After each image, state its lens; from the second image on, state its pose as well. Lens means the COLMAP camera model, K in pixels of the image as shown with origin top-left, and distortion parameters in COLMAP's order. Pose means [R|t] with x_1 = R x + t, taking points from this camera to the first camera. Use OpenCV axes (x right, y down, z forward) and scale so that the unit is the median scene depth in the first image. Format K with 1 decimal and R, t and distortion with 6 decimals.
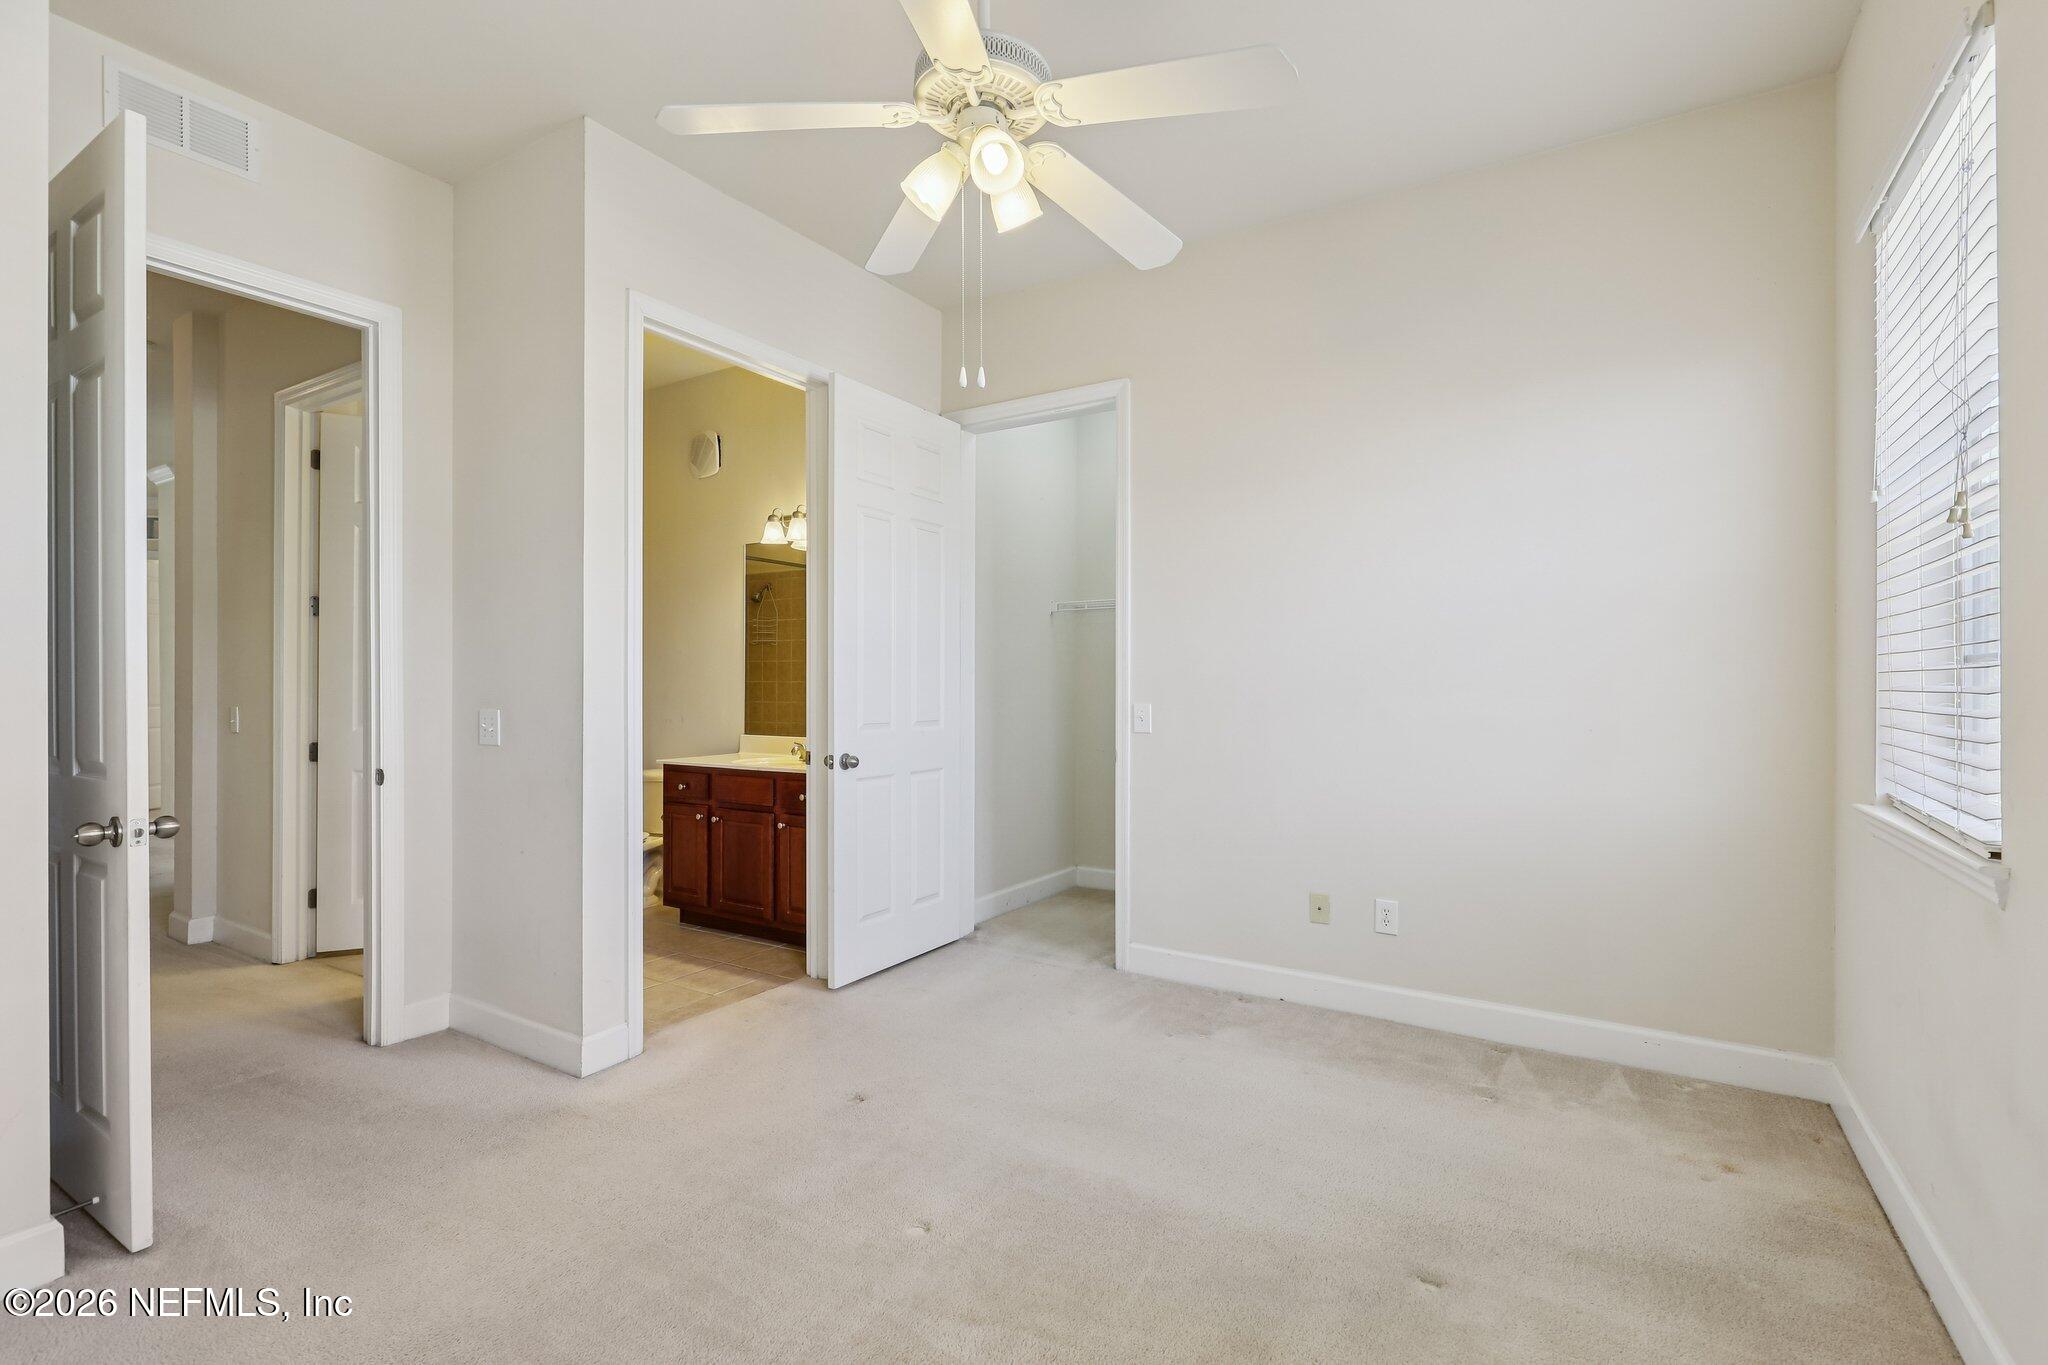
lens RADIAL K [[927.9, 0, 1032.9], [0, 927.9, 688.1], [0, 0, 1]] dist [0.001461, -0.000869]
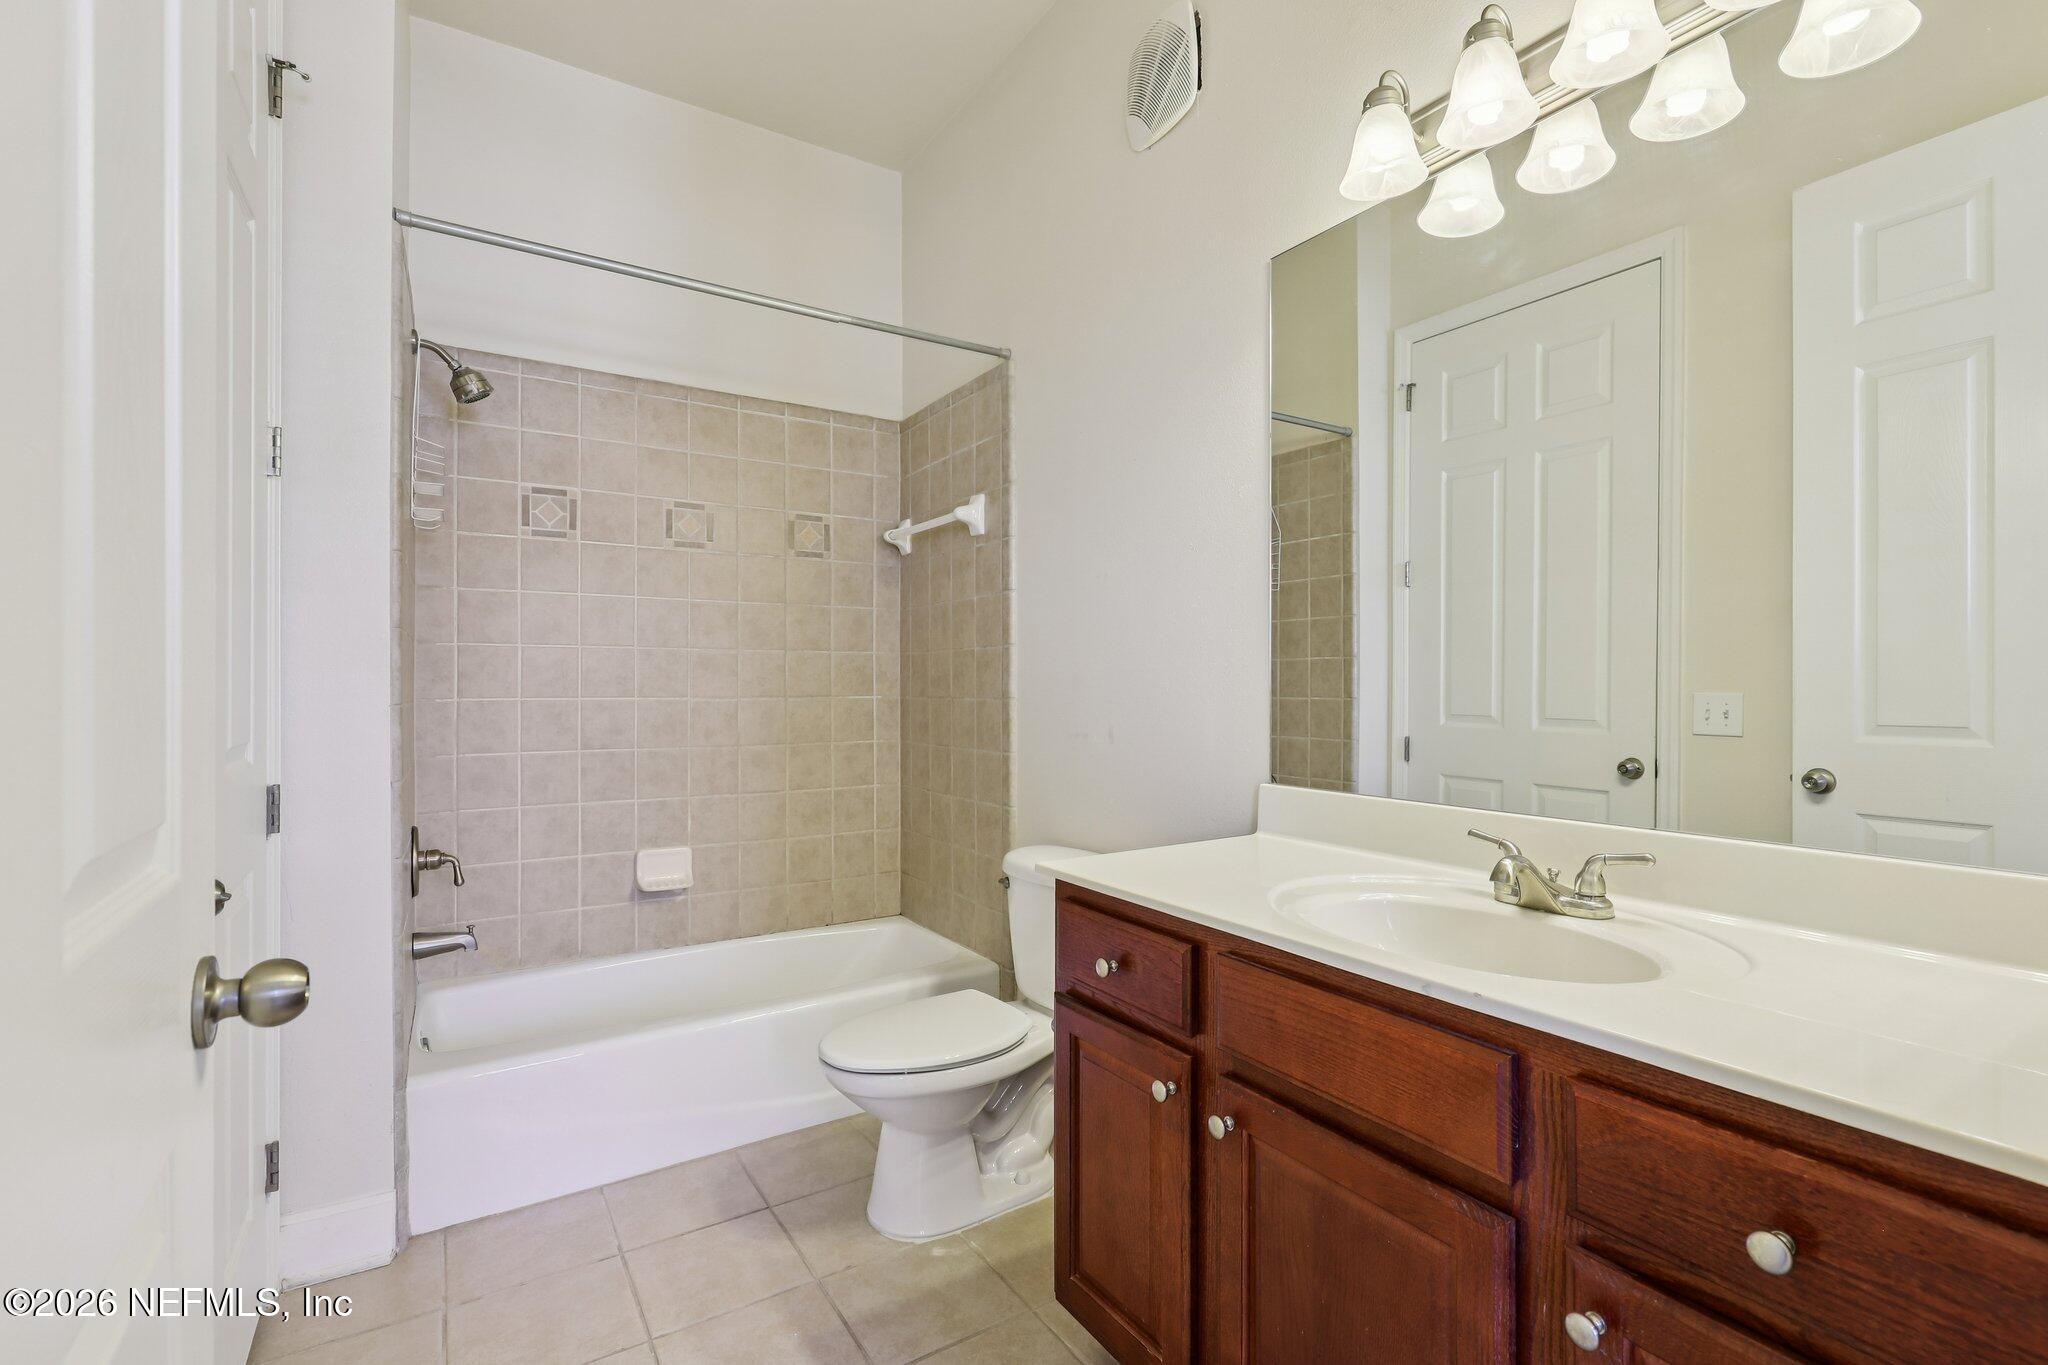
lens RADIAL K [[927.9, 0, 1033.8], [0, 927.9, 685.4], [0, 0, 1]] dist [0.001461, -0.000869]
pose [[0.901111, 0.000637, -0.433588, -0.271417], [-0.000600, 1.000000, 0.000222, 0.014060], [0.433588, 0.000060, 0.901111, 0.725680]]
